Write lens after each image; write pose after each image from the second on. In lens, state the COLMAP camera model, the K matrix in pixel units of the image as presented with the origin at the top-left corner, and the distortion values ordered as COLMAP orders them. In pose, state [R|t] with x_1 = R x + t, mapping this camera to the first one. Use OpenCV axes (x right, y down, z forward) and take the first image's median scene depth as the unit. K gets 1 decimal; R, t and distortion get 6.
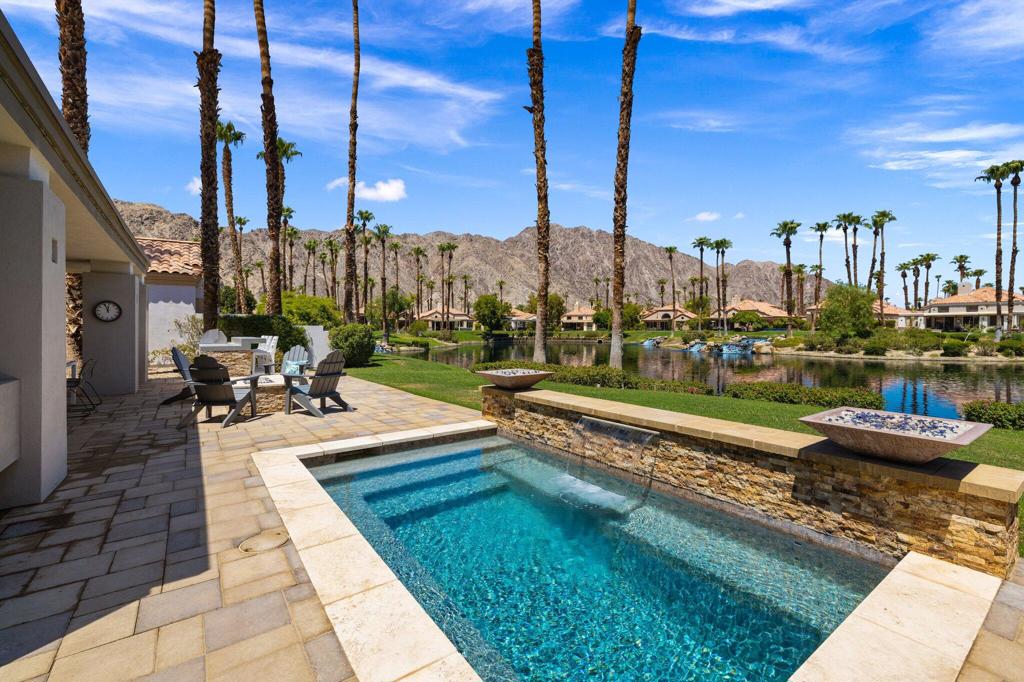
lens RADIAL K [[447.3, 0, 523.1], [0, 447.3, 330.0], [0, 0, 1]] dist [-0.000241, -0.000074]
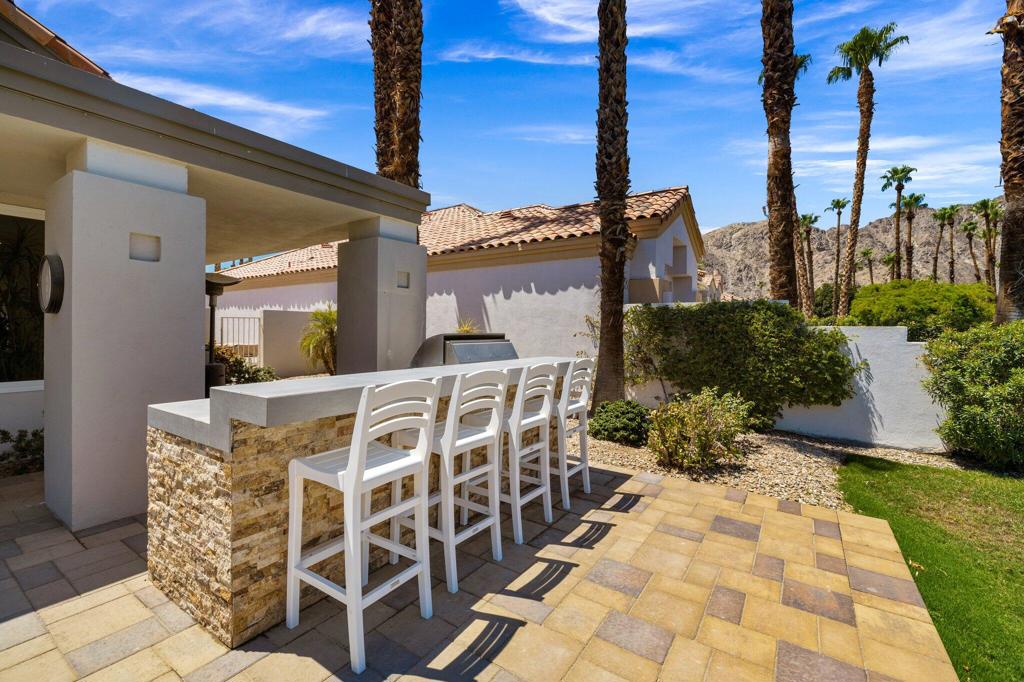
lens RADIAL K [[439.6, 0, 512.3], [0, 439.6, 324.9], [0, 0, 1]] dist [0.001038, 0.000432]
pose [[0.332213, -0.007328, -0.943176, -0.278751], [-0.009890, 0.999888, -0.011252, -0.004864], [0.943153, 0.013066, 0.332103, 0.731288]]
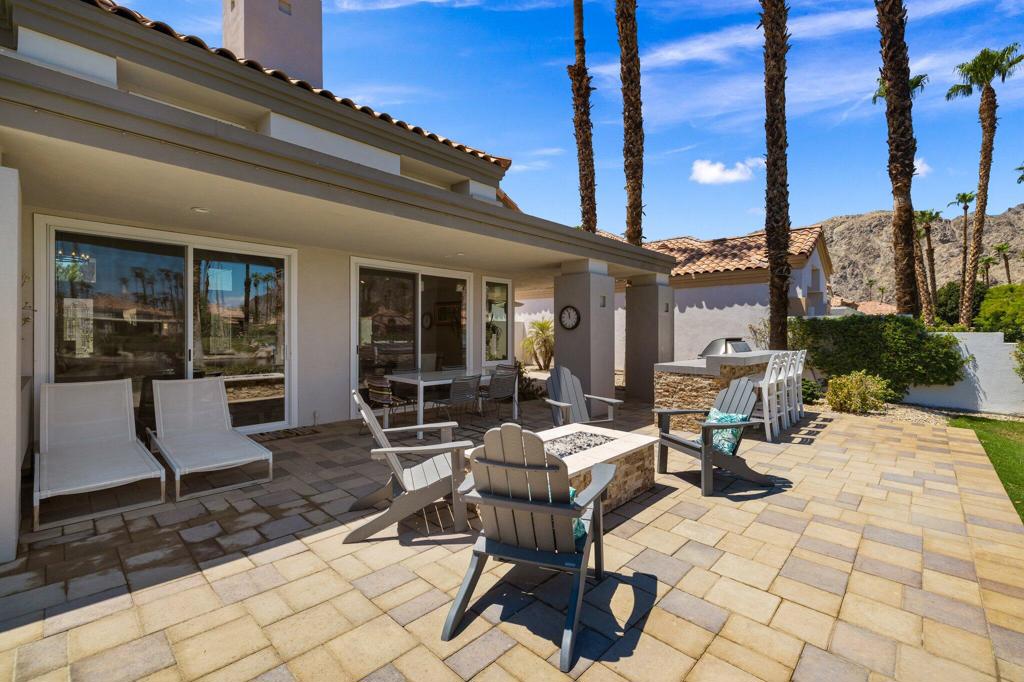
lens RADIAL K [[433.9, 0, 513.9], [0, 433.9, 323.0], [0, 0, 1]] dist [0.001316, -0.000135]
pose [[0.166171, -0.020189, -0.985890, -0.061004], [-0.006284, 0.999748, -0.021532, -0.007326], [0.986077, 0.009774, 0.166002, 0.442351]]
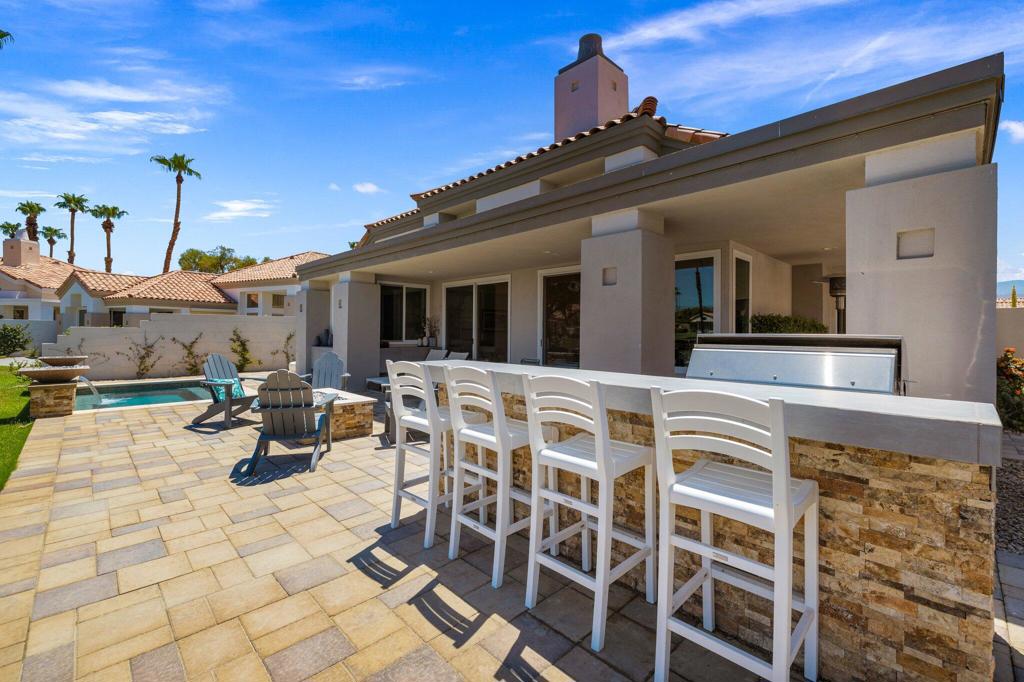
lens RADIAL K [[438.9, 0, 513.9], [0, 438.9, 330.3], [0, 0, 1]] dist [0.001906, 0.000123]
pose [[-0.991192, -0.004577, -0.132357, -0.435866], [-0.004317, 0.999988, -0.002248, -0.003432], [0.132366, -0.001657, -0.991200, 0.945949]]
